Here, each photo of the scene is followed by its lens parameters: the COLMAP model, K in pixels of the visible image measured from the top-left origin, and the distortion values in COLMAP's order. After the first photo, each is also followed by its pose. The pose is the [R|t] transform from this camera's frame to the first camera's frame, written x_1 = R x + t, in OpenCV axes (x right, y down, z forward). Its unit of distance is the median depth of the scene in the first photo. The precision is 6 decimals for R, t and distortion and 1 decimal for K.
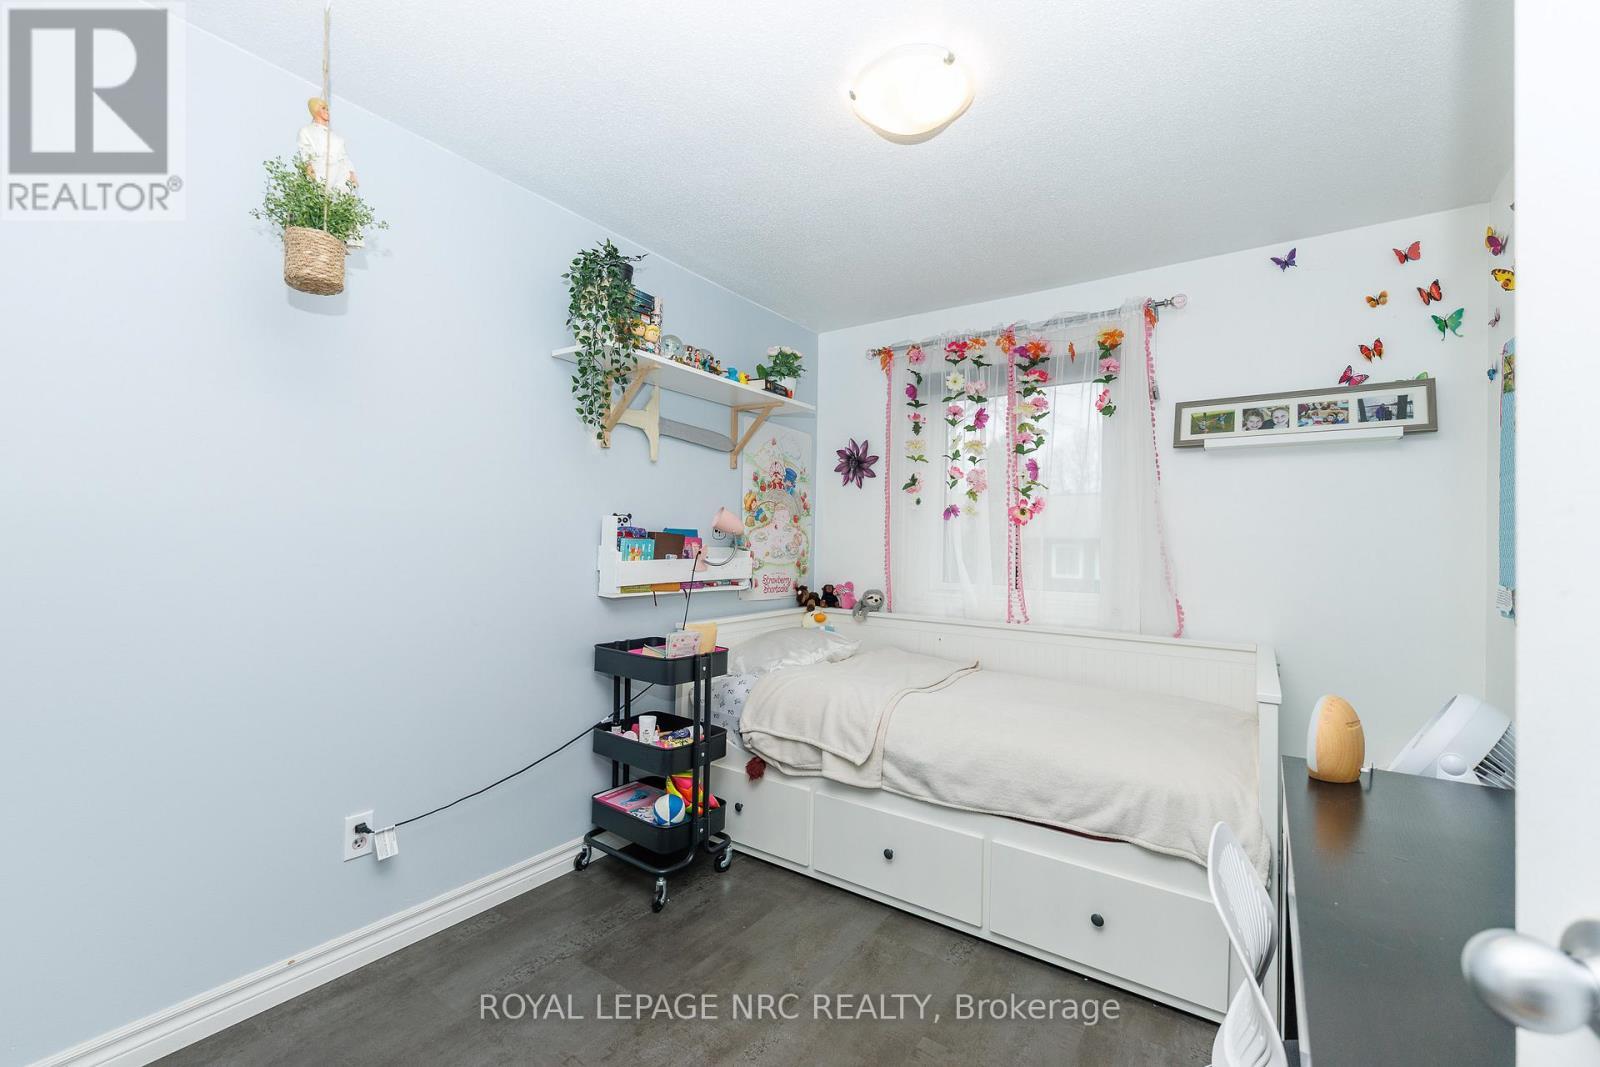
lens RADIAL K [[669.2, 0, 795.9], [0, 669.2, 543.5], [0, 0, 1]] dist [0.016391, -0.011117]
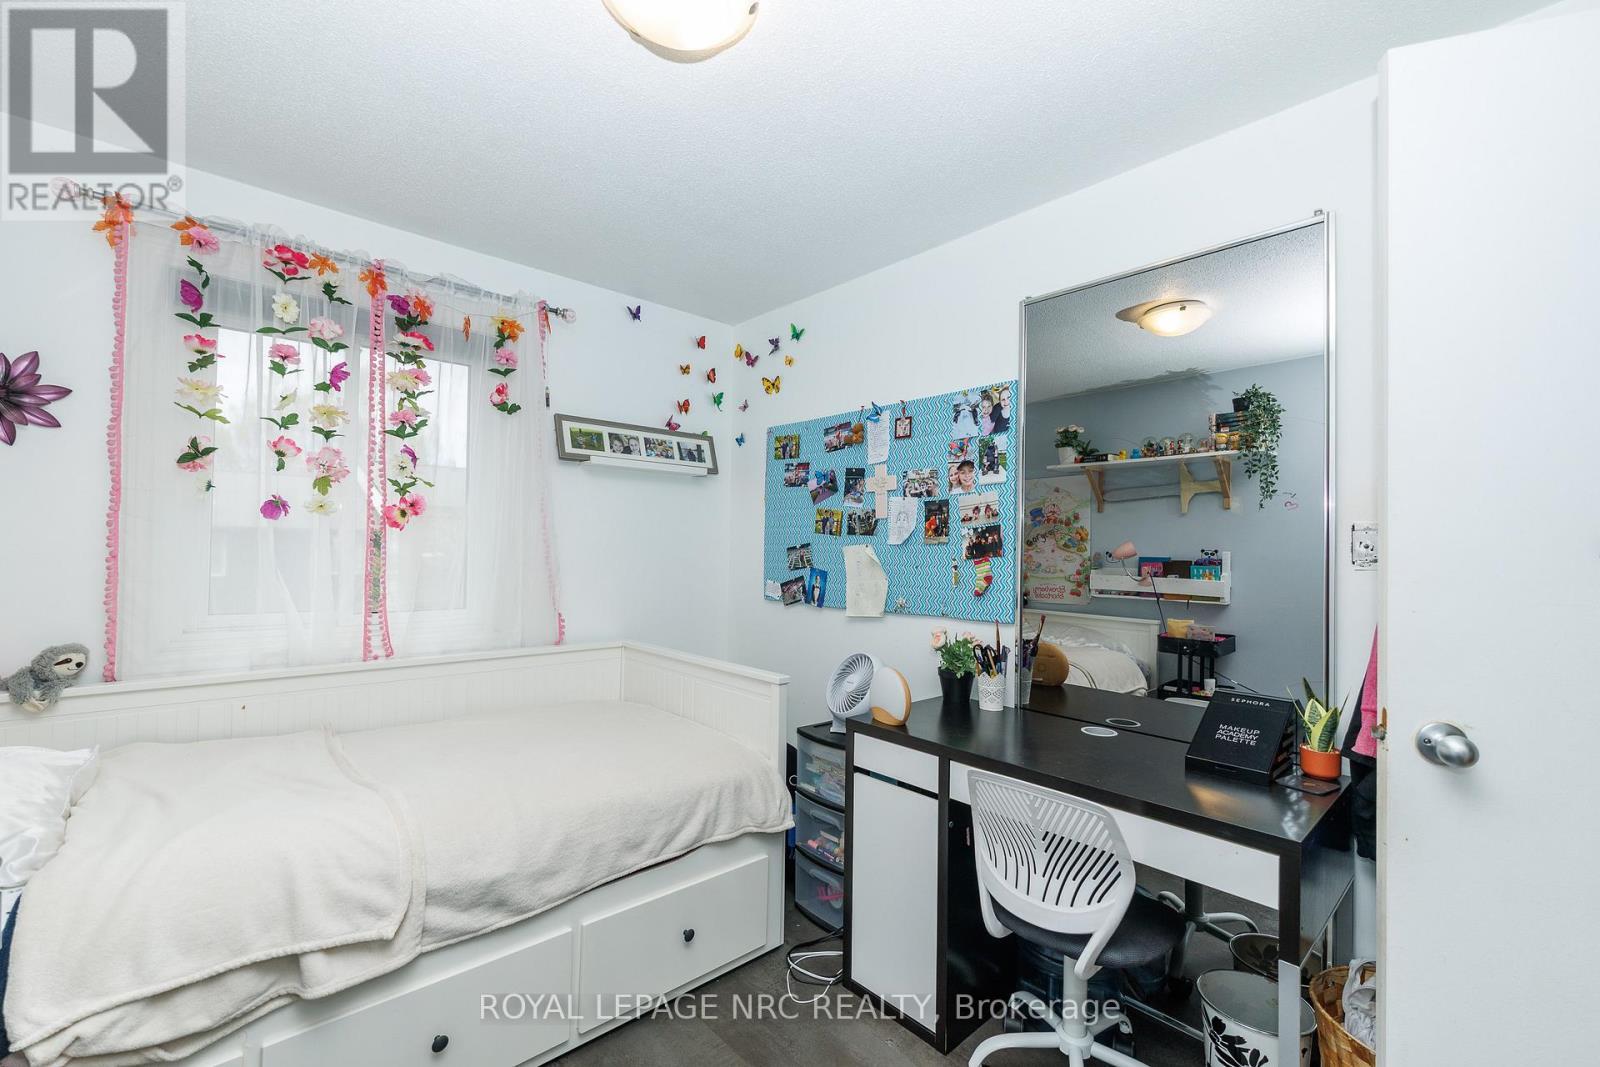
lens RADIAL K [[669.2, 0, 795.9], [0, 669.2, 543.5], [0, 0, 1]] dist [0.016391, -0.011117]
pose [[0.223961, -0.008245, 0.974563, -0.337033], [-0.014269, 0.999829, 0.011737, -0.030791], [-0.974494, -0.016535, 0.223805, 0.420538]]
